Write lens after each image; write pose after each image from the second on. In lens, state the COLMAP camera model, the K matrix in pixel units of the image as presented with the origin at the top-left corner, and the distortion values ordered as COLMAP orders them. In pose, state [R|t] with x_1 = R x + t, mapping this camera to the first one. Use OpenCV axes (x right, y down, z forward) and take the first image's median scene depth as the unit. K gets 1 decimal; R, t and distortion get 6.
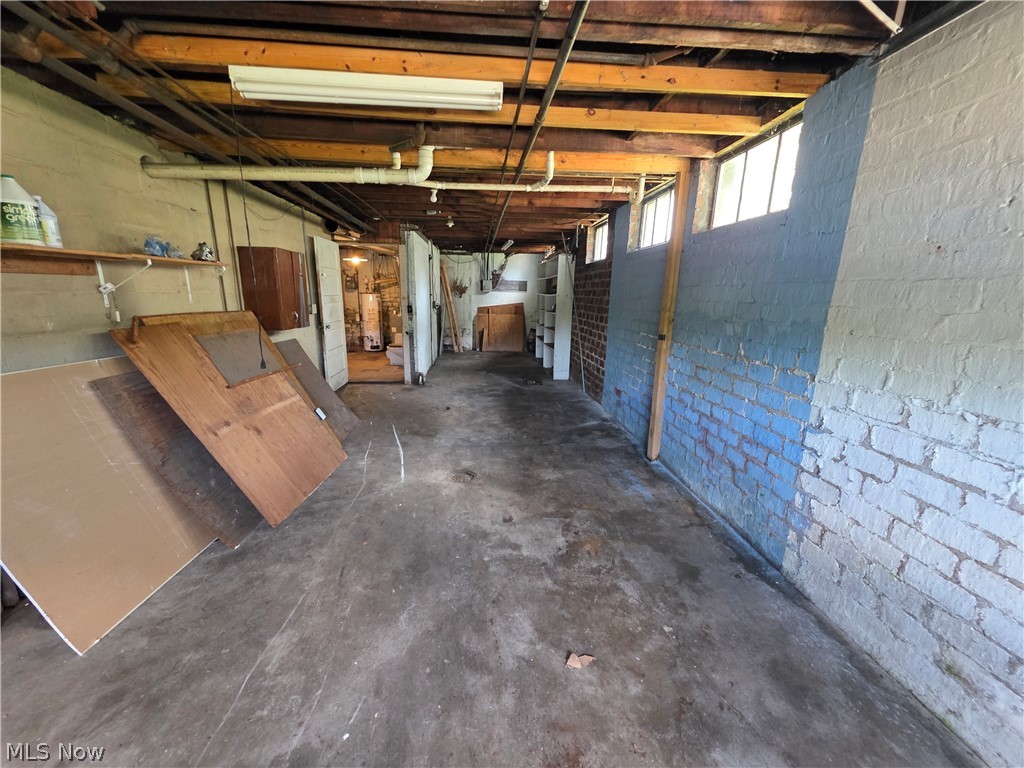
lens RADIAL K [[409.8, 0, 509.8], [0, 409.8, 391.3], [0, 0, 1]] dist [0.001208, -0.000156]
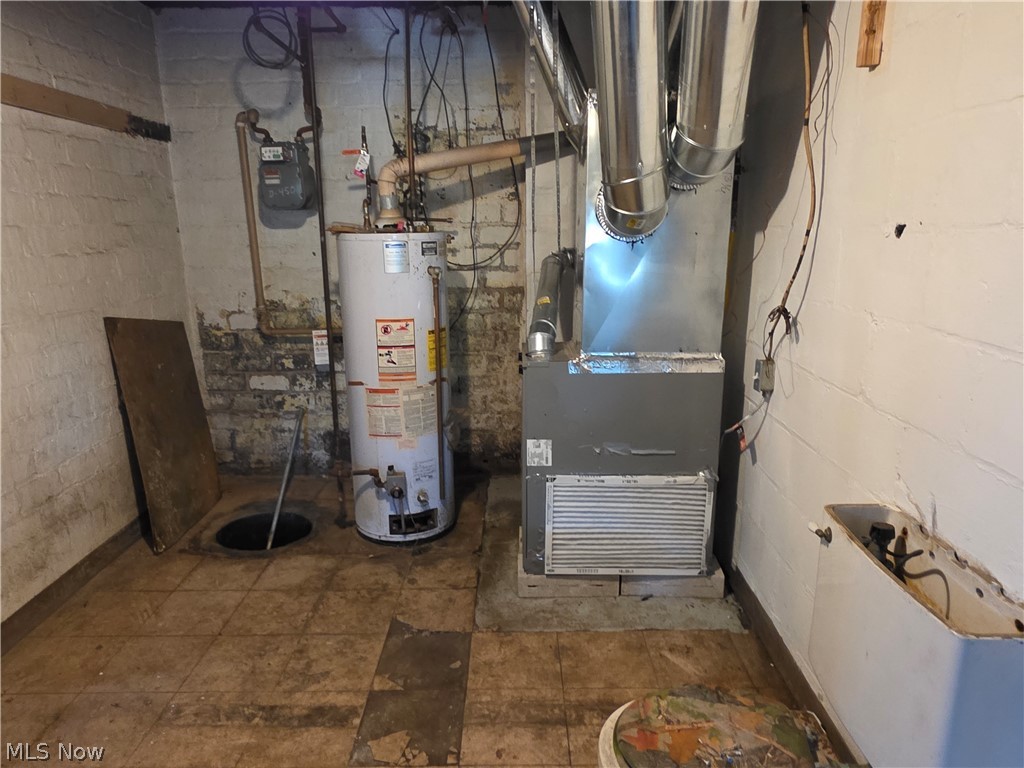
lens RADIAL K [[680.0, 0, 512.8], [0, 680.0, 389.2], [0, 0, 1]] dist [0.001520, -0.004745]
pose [[0.996227, -0.005252, -0.086625, -0.250610], [0.006049, 0.999942, 0.008935, -0.165171], [0.086573, -0.009425, 0.996201, 0.681647]]
